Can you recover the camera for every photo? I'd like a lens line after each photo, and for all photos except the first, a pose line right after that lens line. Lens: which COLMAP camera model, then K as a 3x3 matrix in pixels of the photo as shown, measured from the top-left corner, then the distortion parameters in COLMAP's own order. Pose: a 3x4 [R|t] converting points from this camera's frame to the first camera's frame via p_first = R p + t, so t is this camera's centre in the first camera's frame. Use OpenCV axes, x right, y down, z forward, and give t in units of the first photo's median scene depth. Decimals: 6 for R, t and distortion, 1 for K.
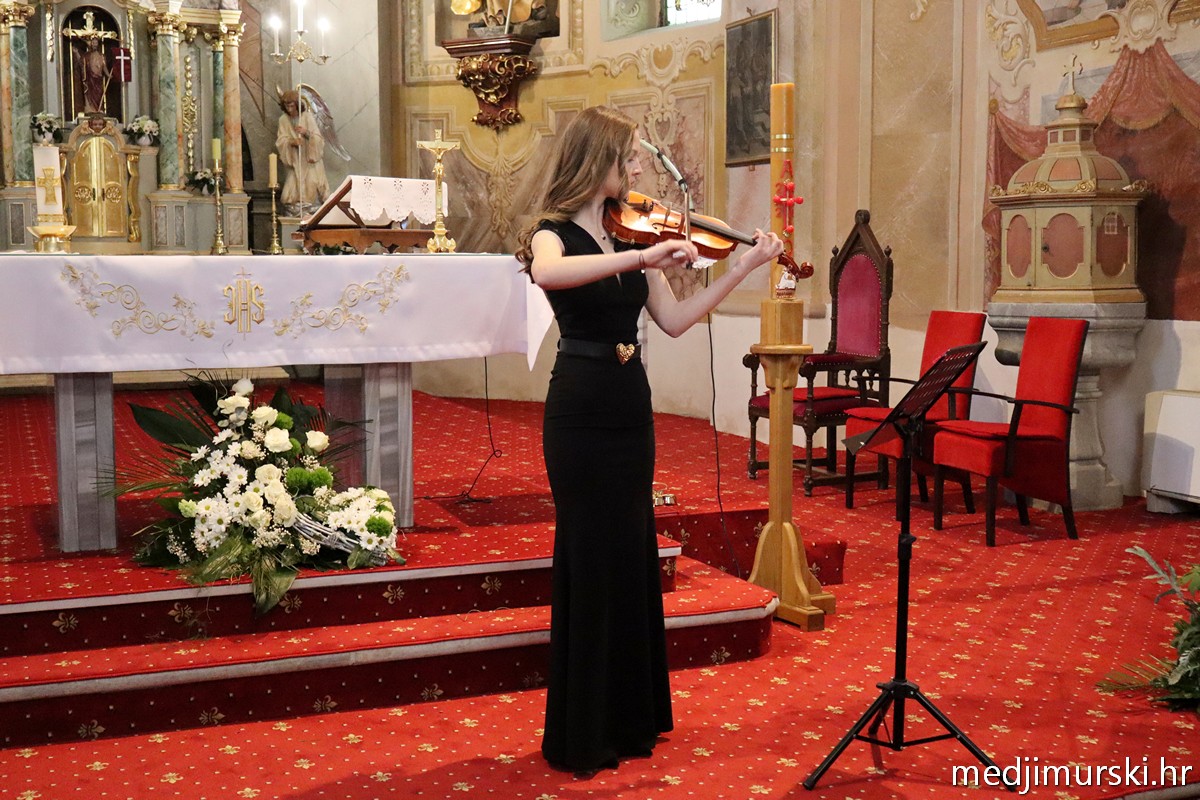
lens RADIAL K [[1461.9, 0, 600.1], [0, 1461.9, 399.1], [0, 0, 1]] dist [0.007858, 0.000000]
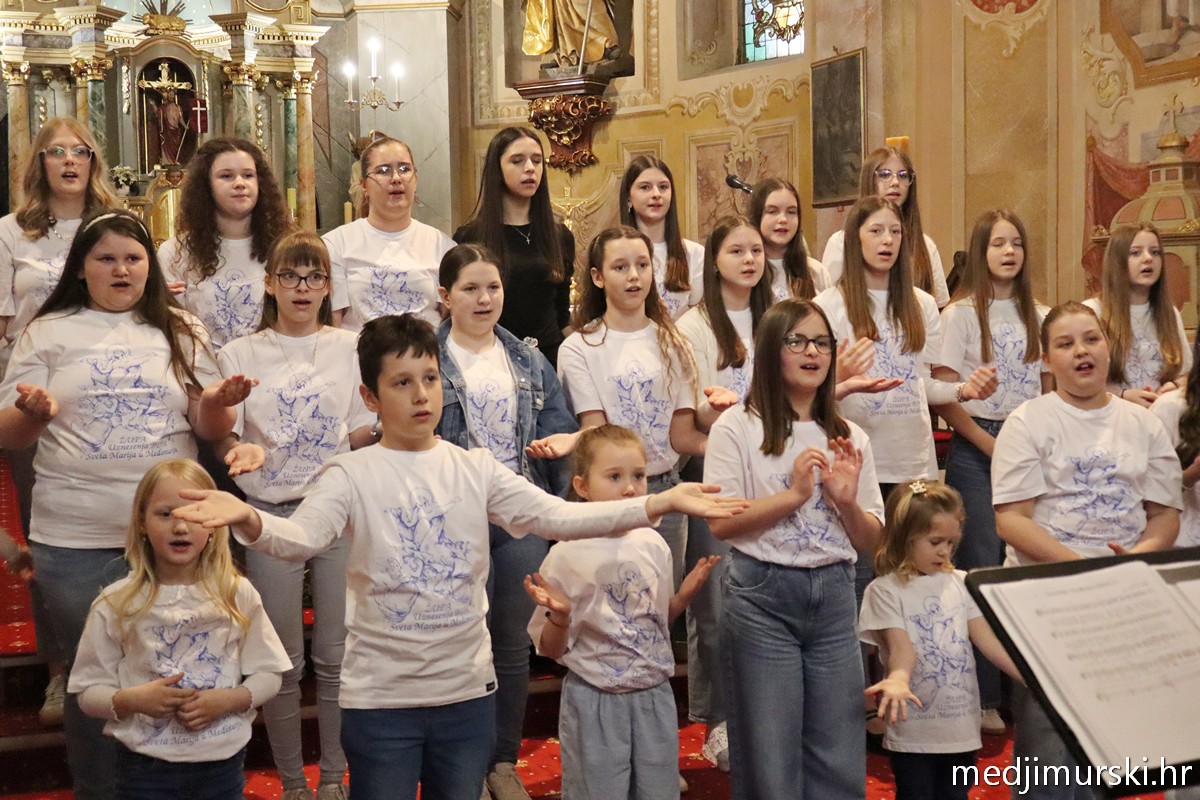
lens RADIAL K [[1604.6, 0, 595.7], [0, 1604.6, 390.5], [0, 0, 1]] dist [0.016546, 0.000000]
pose [[0.999412, -0.013892, -0.031333, -0.026473], [0.012648, 0.999137, -0.039565, 0.003468], [0.031855, 0.039145, 0.998726, -0.067723]]
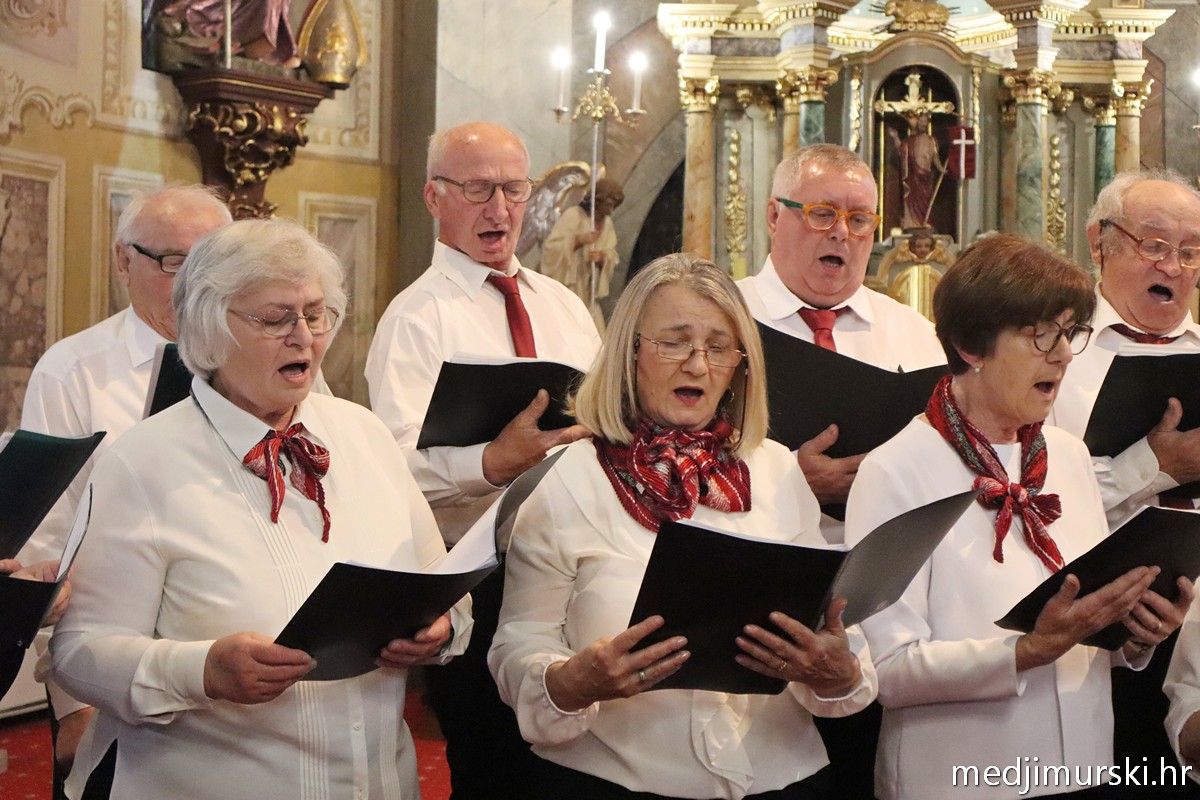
lens RADIAL K [[2368.4, 0, 605.9], [0, 2368.4, 404.5], [0, 0, 1]] dist [0.011526, 0.000000]
pose [[0.914216, 0.007914, -0.405150, -0.048889], [-0.054427, 0.993148, -0.103415, -0.004368], [0.401555, 0.116595, 0.908383, 0.013636]]
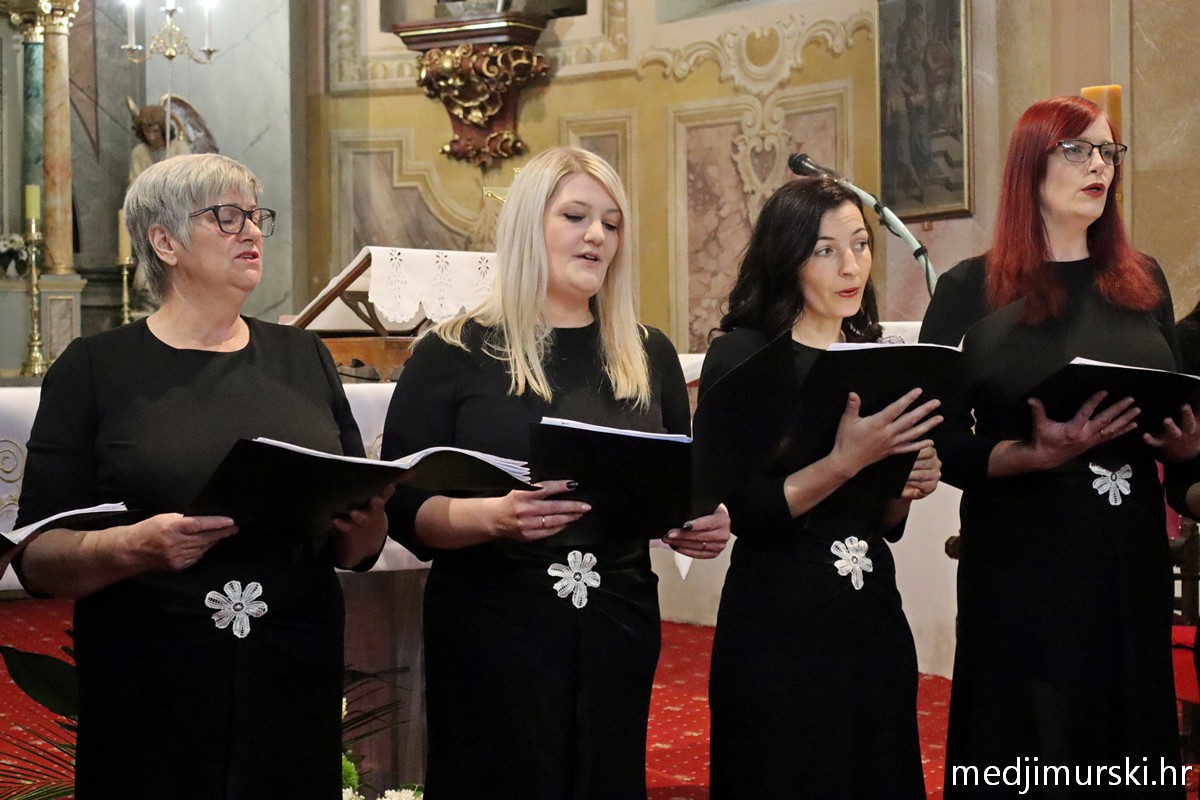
lens RADIAL K [[2368.4, 0, 603.0], [0, 2368.4, 402.5], [0, 0, 1]] dist [0.011526, 0.000000]
pose [[0.999830, -0.009143, 0.015989, -0.044149], [0.010426, 0.996573, -0.082062, -0.005757], [-0.015184, 0.082215, 0.996499, 0.028580]]
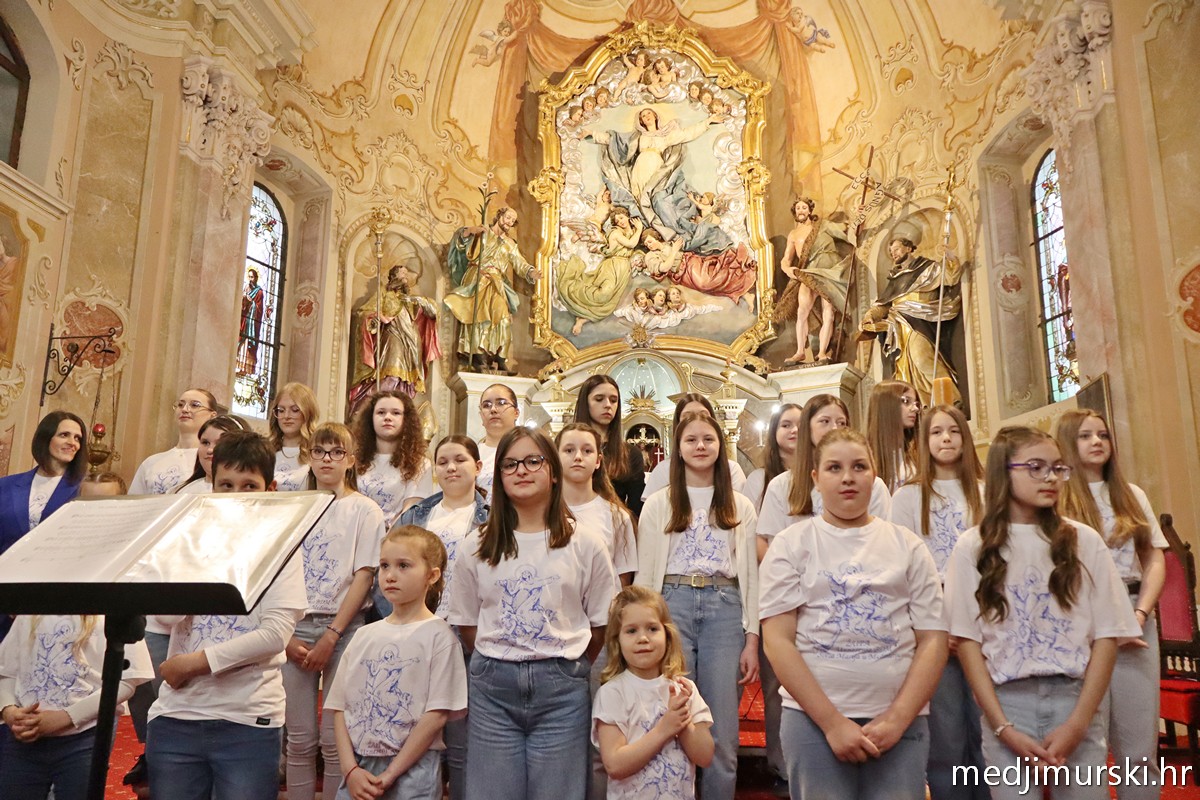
lens RADIAL K [[1000.7, 0, 602.5], [0, 1000.7, 401.8], [0, 0, 1]] dist [-0.003352, 0.007056]
pose [[0.875667, -0.100956, -0.472244, 0.131094], [-0.051631, 0.952727, -0.299410, 0.038297], [0.480147, 0.286566, 0.829059, 0.063769]]
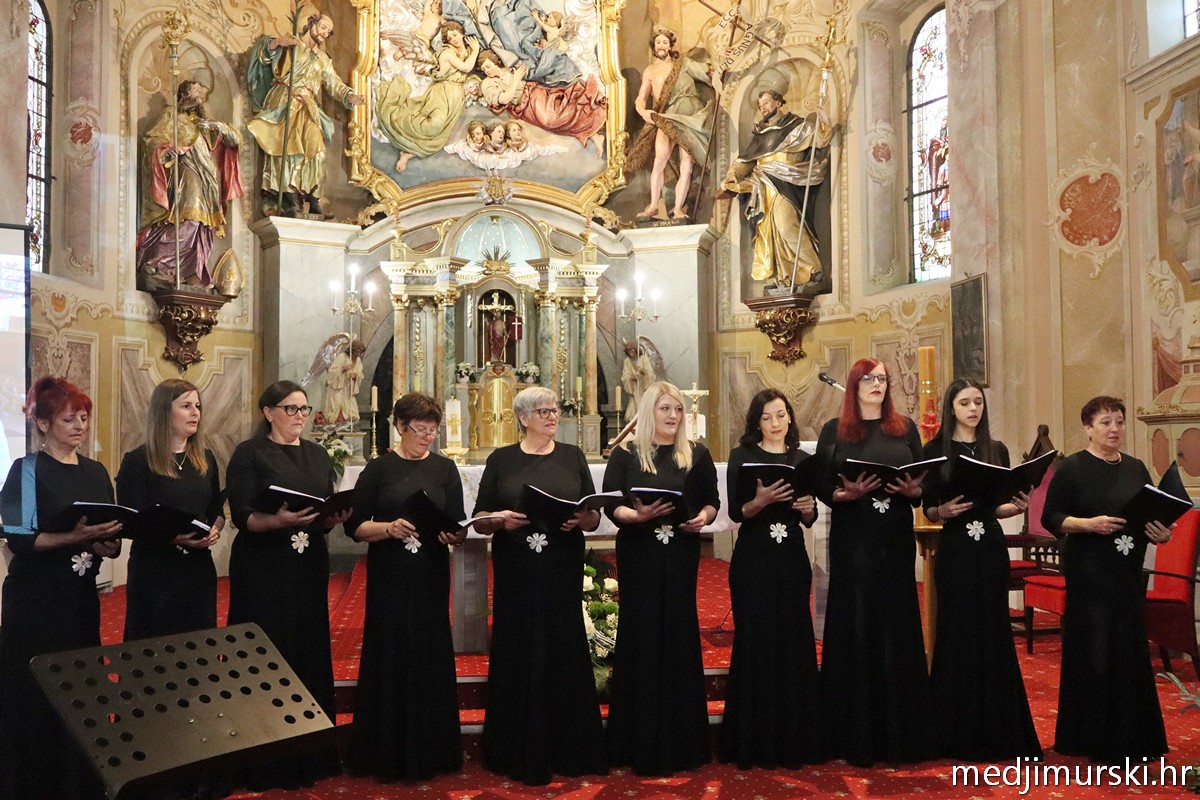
lens RADIAL K [[1223.7, 0, 598.9], [0, 1223.7, 402.0], [0, 0, 1]] dist [-0.001111, 0.000000]
pose [[0.966894, -0.016621, -0.254636, 0.056220], [-0.018898, 0.990472, -0.136411, 0.005808], [0.254477, 0.136707, 0.957367, -0.119240]]
